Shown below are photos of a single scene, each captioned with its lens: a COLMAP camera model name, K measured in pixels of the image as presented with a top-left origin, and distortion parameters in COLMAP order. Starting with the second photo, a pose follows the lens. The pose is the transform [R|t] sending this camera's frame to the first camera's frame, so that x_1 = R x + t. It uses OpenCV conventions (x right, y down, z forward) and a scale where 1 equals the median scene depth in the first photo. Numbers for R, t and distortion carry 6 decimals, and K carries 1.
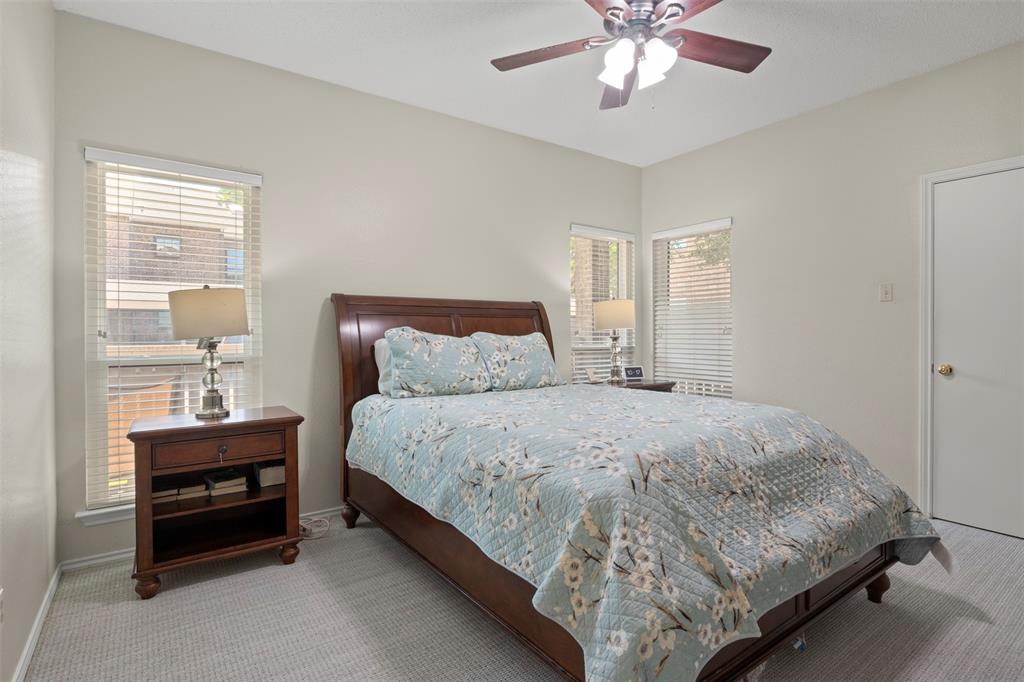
lens RADIAL K [[497.9, 0, 512.0], [0, 497.9, 341.0], [0, 0, 1]] dist [-0.003149, -0.000368]
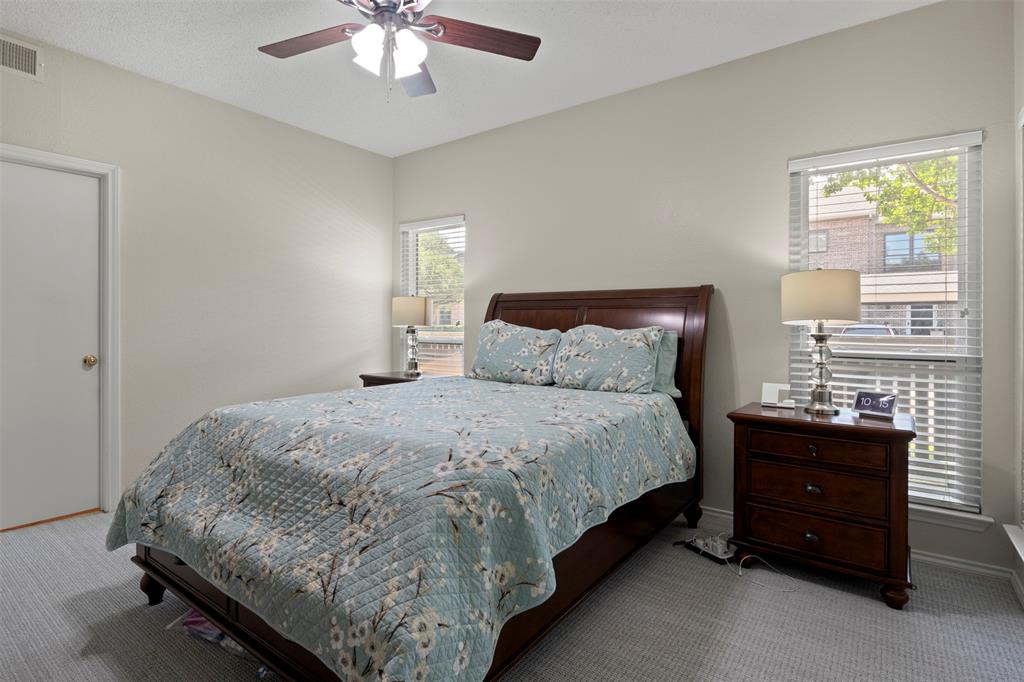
lens RADIAL K [[515.9, 0, 512.5], [0, 515.9, 318.2], [0, 0, 1]] dist [0.000793, -0.000468]
pose [[0.313800, -0.004974, -0.949476, 0.867174], [-0.024884, 0.999600, -0.013460, -0.014483], [0.949163, 0.027850, 0.313550, 0.608868]]
